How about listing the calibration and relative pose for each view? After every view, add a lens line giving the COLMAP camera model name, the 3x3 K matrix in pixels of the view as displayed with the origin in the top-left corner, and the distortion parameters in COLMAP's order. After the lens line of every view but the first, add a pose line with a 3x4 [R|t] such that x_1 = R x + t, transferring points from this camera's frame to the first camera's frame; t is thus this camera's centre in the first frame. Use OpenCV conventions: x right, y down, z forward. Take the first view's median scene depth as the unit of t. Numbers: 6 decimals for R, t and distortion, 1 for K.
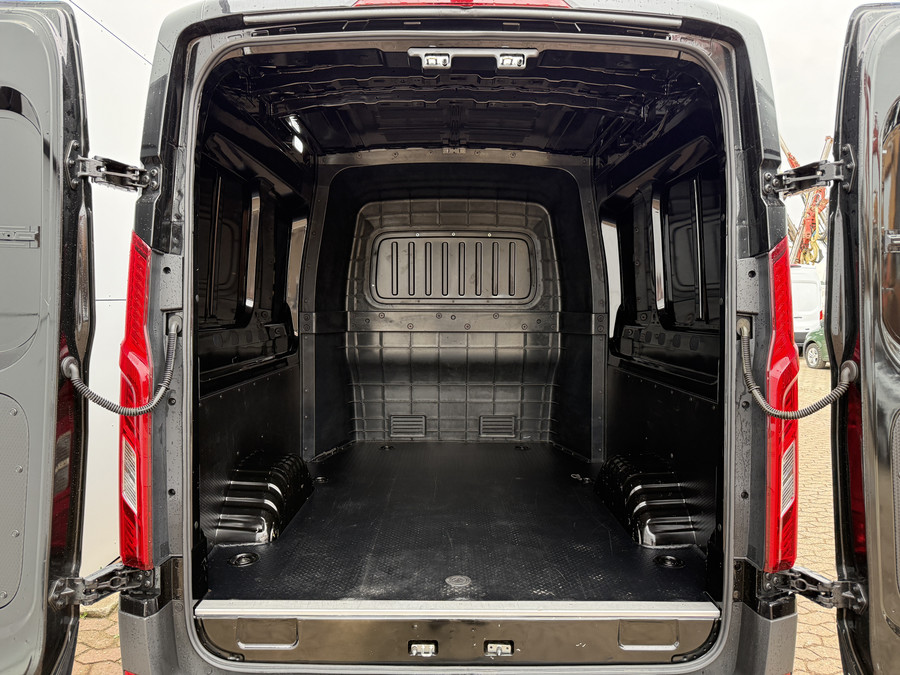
lens RADIAL K [[626.8, 0, 450.0], [0, 626.8, 337.5], [0, 0, 1]] dist [-0.007934, -0.003185]
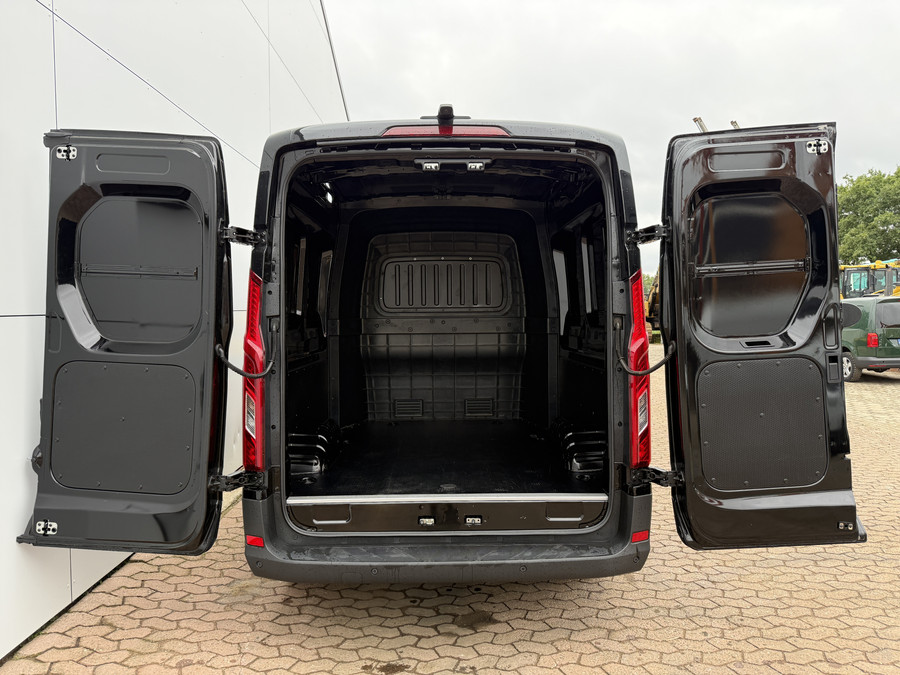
lens RADIAL K [[626.8, 0, 450.0], [0, 626.8, 337.5], [0, 0, 1]] dist [-0.007934, -0.003185]
pose [[0.999813, -0.011934, 0.015238, -0.002170], [0.012166, 0.999809, -0.015266, 0.042195], [-0.015053, 0.015449, 0.999767, -0.647571]]
